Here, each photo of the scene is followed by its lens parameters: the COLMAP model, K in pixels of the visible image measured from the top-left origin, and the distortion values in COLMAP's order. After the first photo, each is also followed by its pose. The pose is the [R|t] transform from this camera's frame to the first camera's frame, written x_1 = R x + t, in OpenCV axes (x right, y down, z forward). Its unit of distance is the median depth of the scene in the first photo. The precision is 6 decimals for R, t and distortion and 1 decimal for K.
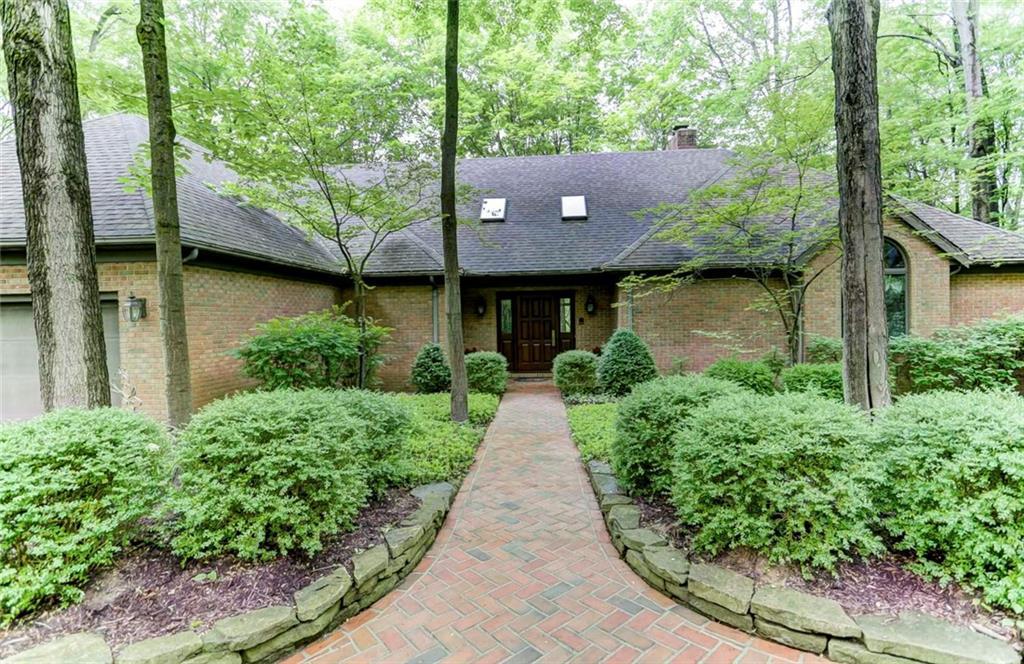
lens RADIAL K [[508.7, 0, 512.0], [0, 508.7, 332.0], [0, 0, 1]] dist [-0.000097, -0.000078]
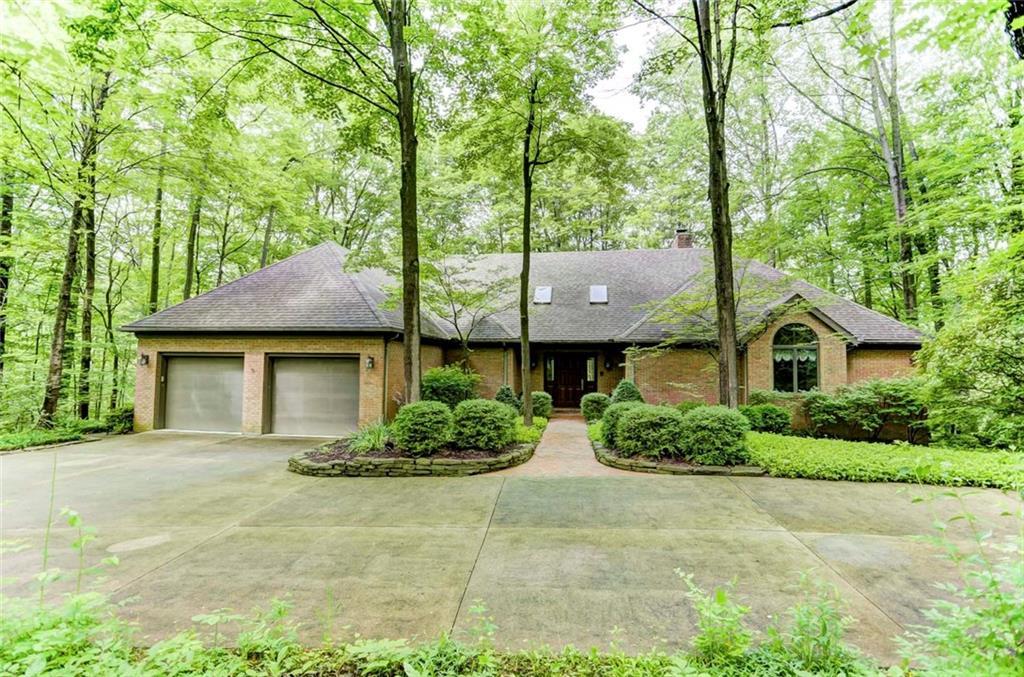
lens RADIAL K [[500.9, 0, 512.0], [0, 500.9, 338.5], [0, 0, 1]] dist [-0.020344, 0.000117]
pose [[0.997145, 0.025740, -0.070981, -0.028071], [-0.031170, 0.996584, -0.076478, -0.005006], [0.068770, 0.078472, 0.994541, -0.586599]]
